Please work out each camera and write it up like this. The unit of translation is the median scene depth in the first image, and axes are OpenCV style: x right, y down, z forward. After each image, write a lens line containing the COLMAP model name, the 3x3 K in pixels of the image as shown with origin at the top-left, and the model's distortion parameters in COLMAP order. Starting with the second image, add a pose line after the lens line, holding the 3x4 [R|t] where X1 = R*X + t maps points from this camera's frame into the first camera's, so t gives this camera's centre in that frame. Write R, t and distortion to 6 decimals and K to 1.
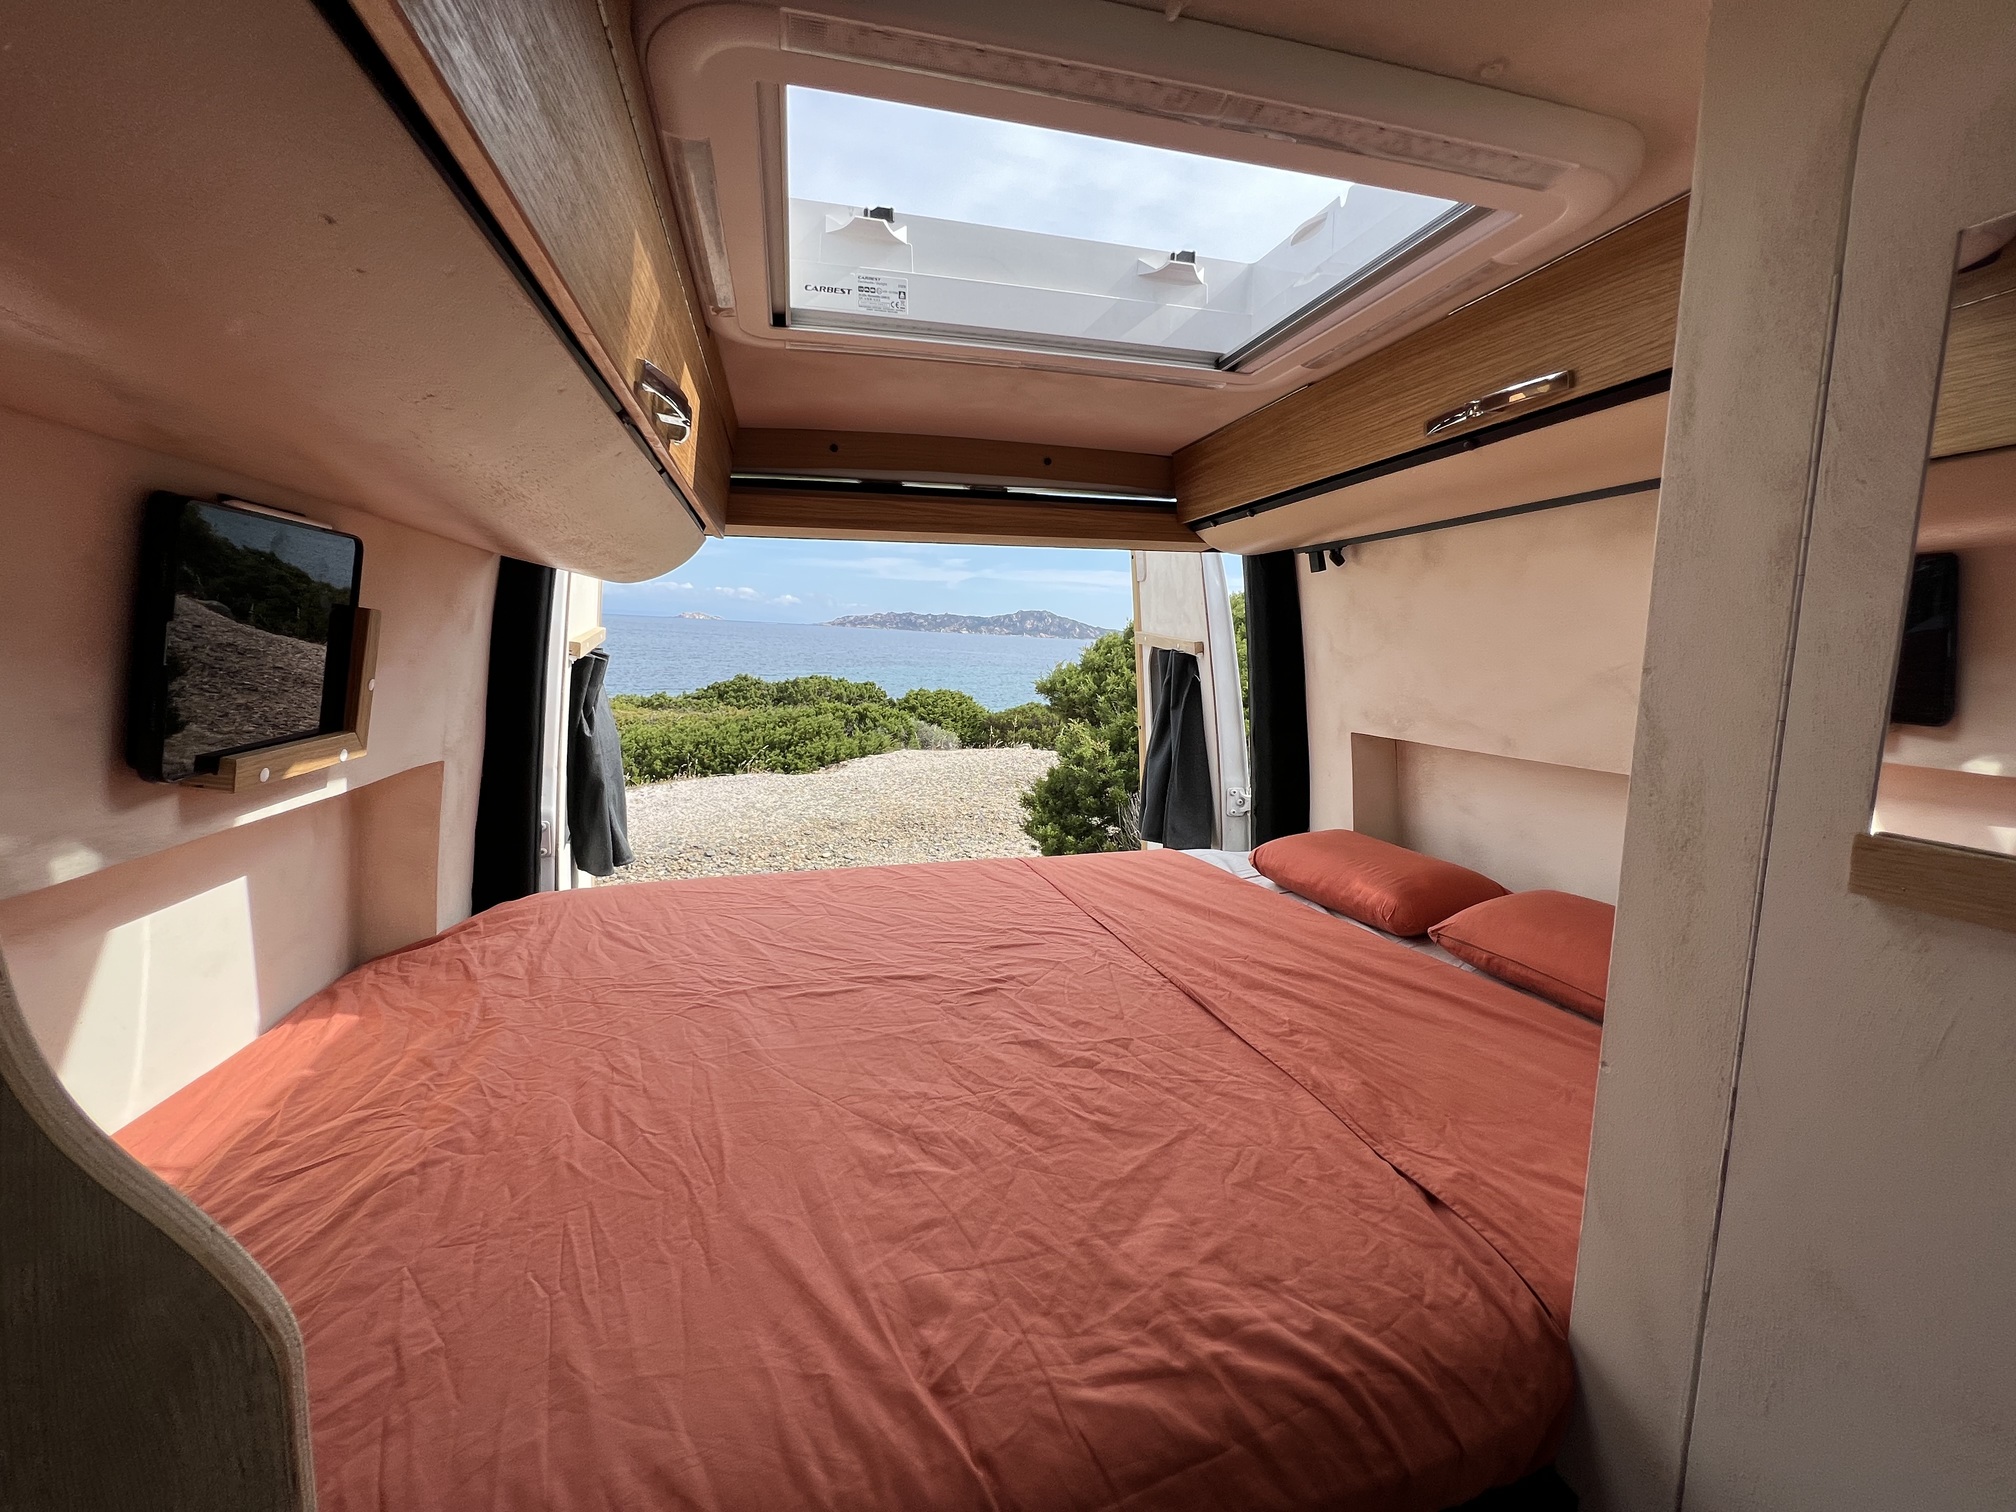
lens RADIAL K [[809.0, 0, 1003.2], [0, 809.0, 752.2], [0, 0, 1]] dist [-0.002270, 0.000124]
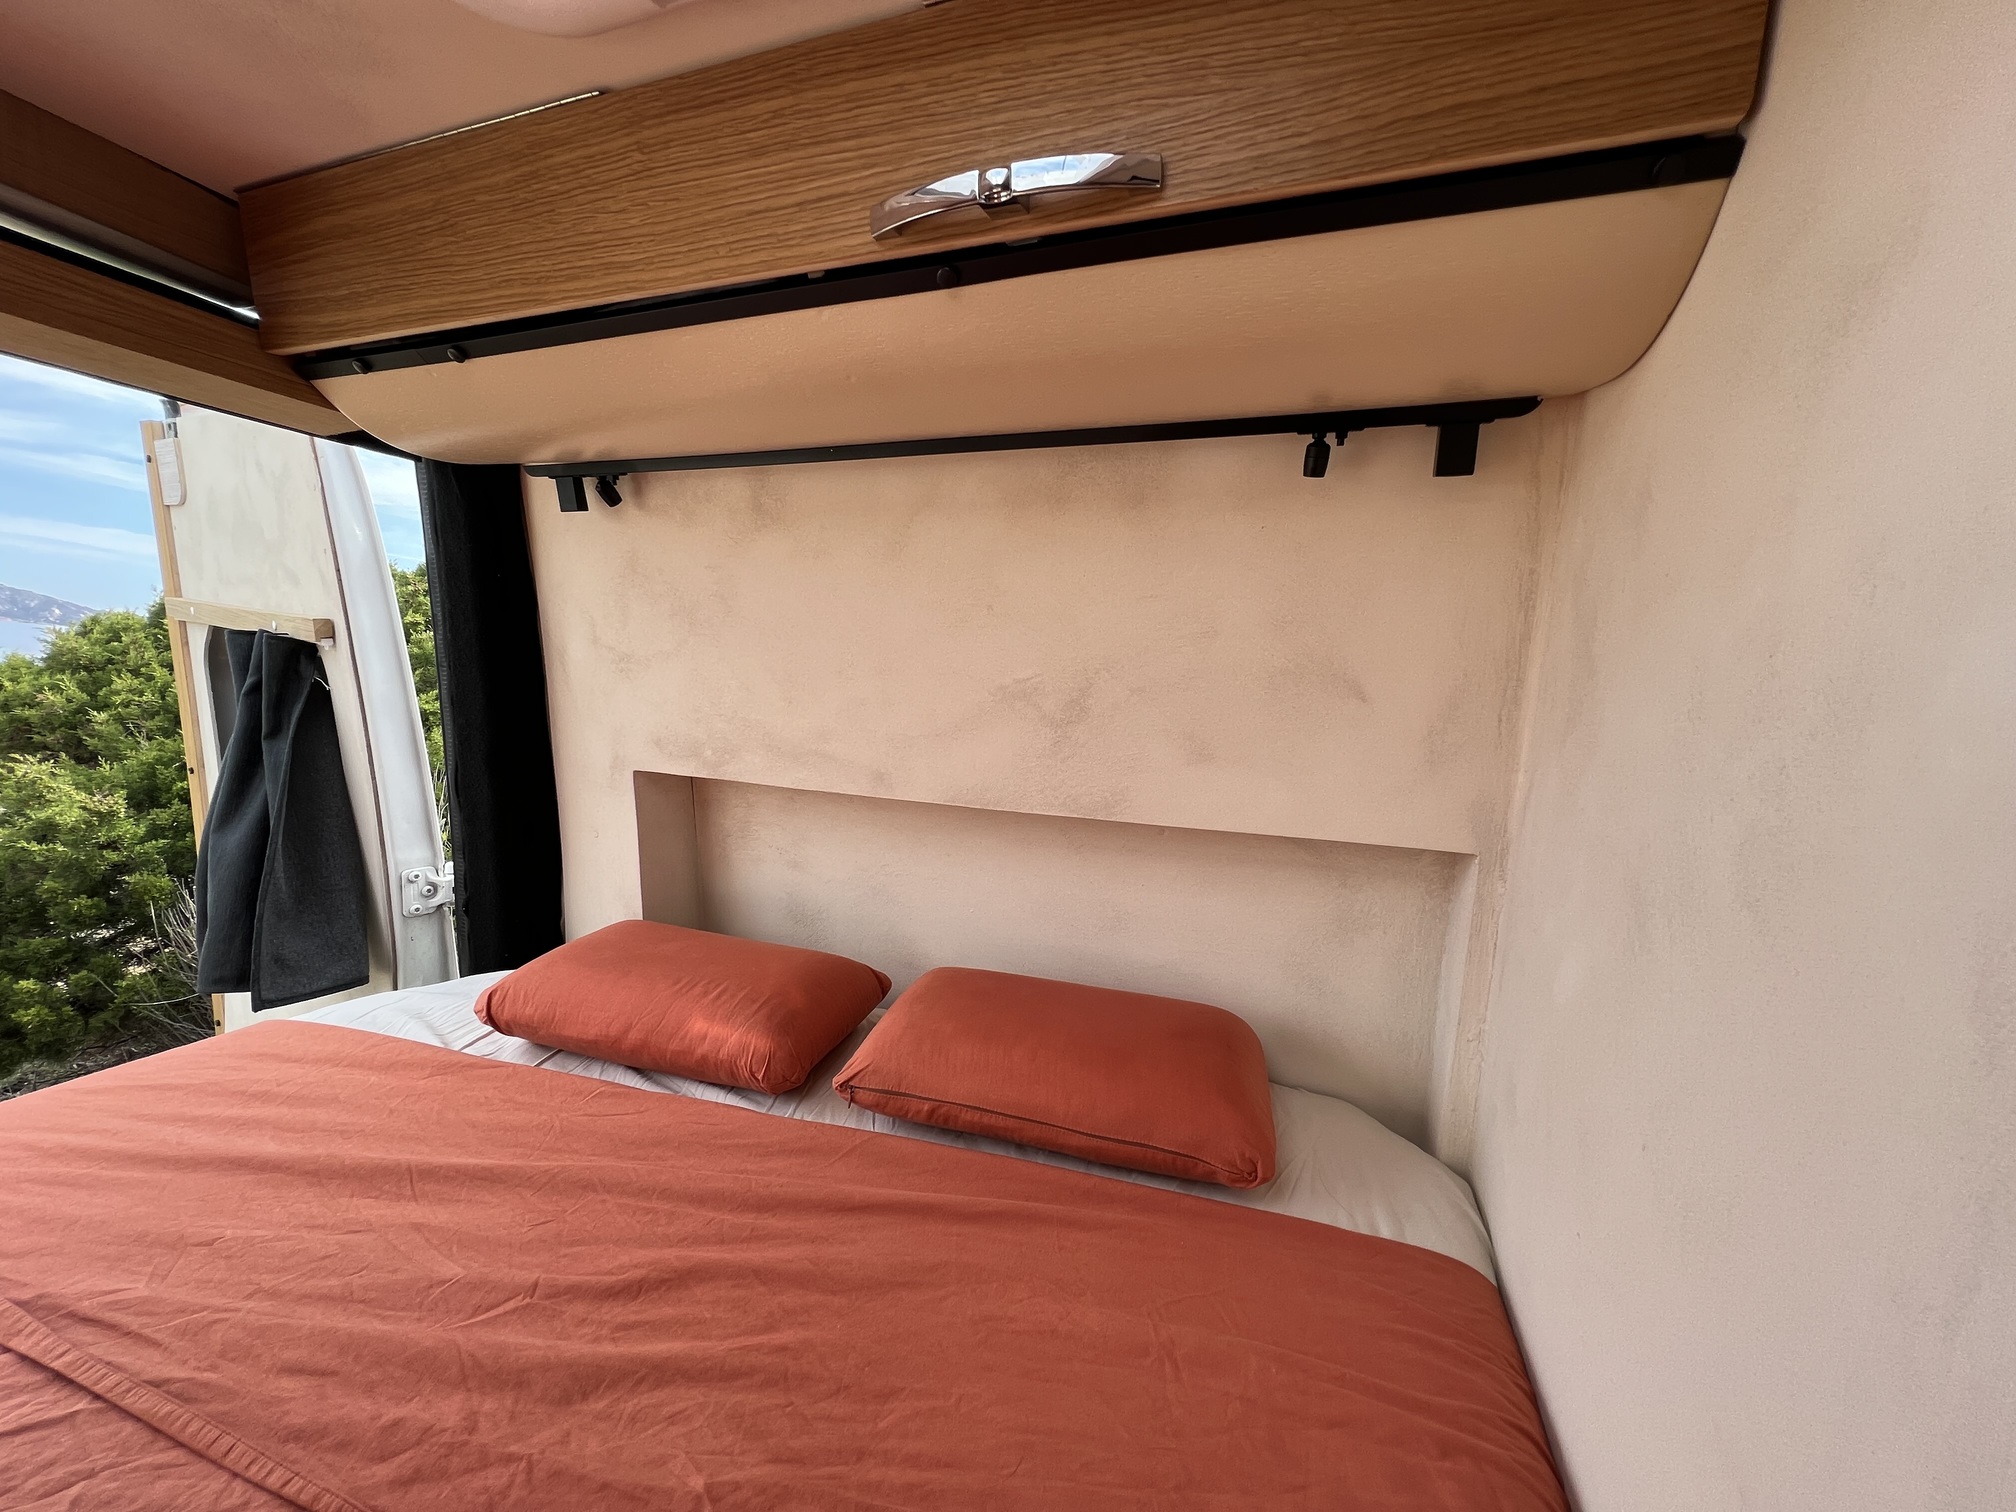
lens RADIAL K [[811.5, 0, 1008.0], [0, 811.5, 756.0], [0, 0, 1]] dist [-0.000654, -0.000245]
pose [[0.580227, -0.046310, 0.813137, 0.072119], [0.056867, 0.998249, 0.016274, -0.030071], [-0.812467, 0.036798, 0.581844, 0.375164]]
